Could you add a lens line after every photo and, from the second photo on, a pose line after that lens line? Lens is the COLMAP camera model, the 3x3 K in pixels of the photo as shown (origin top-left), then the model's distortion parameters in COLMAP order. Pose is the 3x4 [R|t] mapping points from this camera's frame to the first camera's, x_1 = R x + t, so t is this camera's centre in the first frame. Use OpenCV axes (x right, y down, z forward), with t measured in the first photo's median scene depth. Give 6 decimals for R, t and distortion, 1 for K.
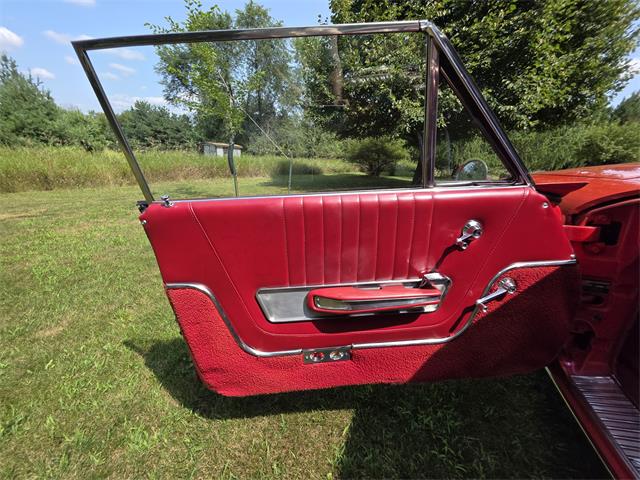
lens RADIAL K [[255.1, 0, 320.0], [0, 255.1, 240.0], [0, 0, 1]] dist [0.000739, 0.000289]
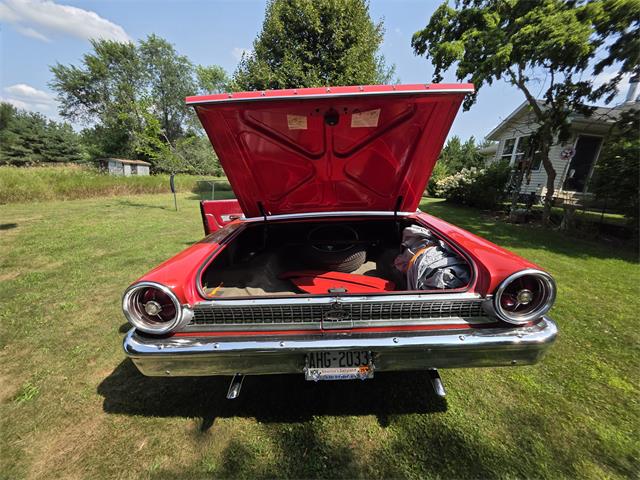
lens RADIAL K [[263.4, 0, 323.8], [0, 263.4, 237.5], [0, 0, 1]] dist [-0.000002, -0.000208]
pose [[0.945031, -0.052339, 0.322763, 0.002232], [0.074699, 0.995560, -0.057275, 0.057506], [-0.318333, 0.078237, 0.944745, -0.257734]]
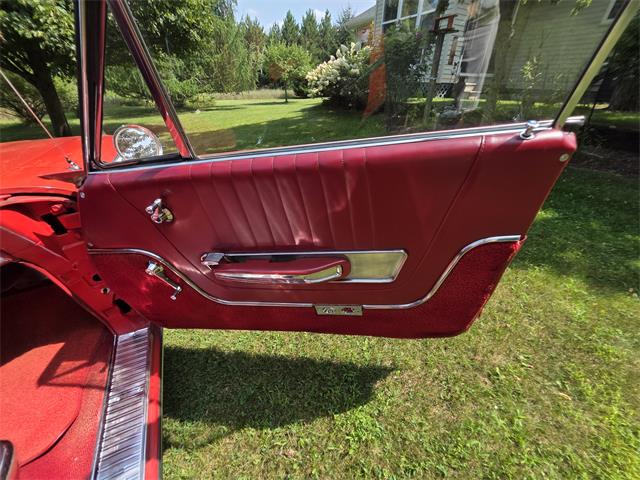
lens RADIAL K [[256.4, 0, 325.4], [0, 256.4, 240.7], [0, 0, 1]] dist [0.006121, -0.000292]
pose [[0.683579, -0.428865, 0.590589, 0.160482], [0.265123, 0.899793, 0.346530, 0.003935], [-0.680022, -0.080301, 0.728781, -0.066666]]
